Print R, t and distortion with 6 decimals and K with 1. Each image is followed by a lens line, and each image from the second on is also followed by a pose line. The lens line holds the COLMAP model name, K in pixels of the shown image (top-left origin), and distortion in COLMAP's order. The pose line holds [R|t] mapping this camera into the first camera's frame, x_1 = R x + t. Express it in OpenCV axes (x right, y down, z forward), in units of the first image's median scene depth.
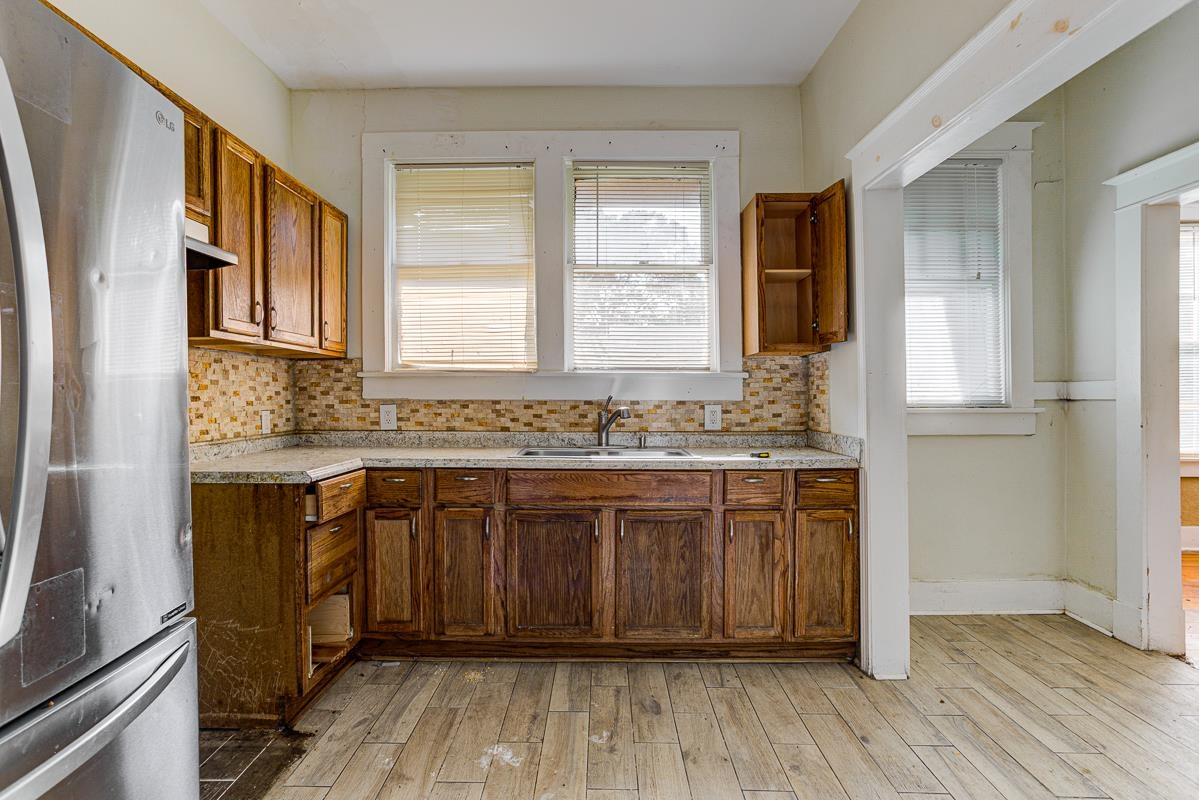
lens RADIAL K [[577.4, 0, 594.6], [0, 577.4, 395.6], [0, 0, 1]] dist [-0.004761, -0.000585]
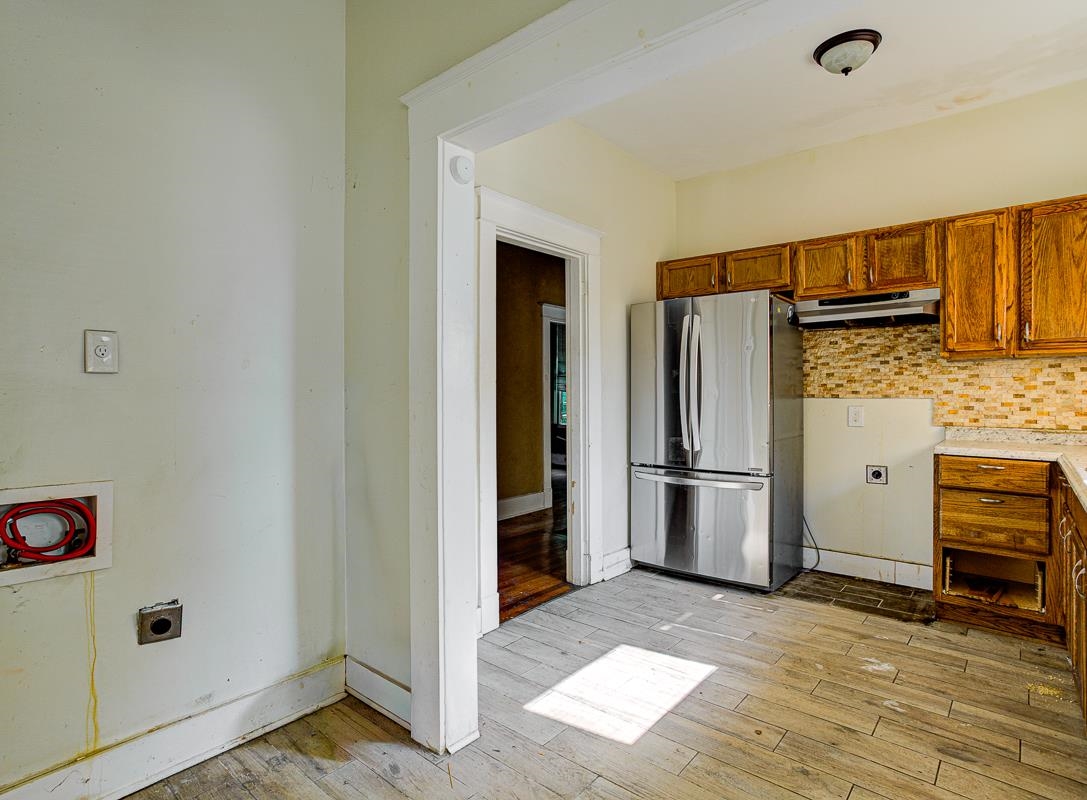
lens RADIAL K [[575.2, 0, 540.1], [0, 575.2, 401.5], [0, 0, 1]] dist [-0.029165, 0.000120]
pose [[-0.623037, 0.010459, -0.782123, 1.101708], [-0.003848, 0.999858, 0.016435, 0.000812], [0.782183, 0.013250, -0.622908, 0.992020]]
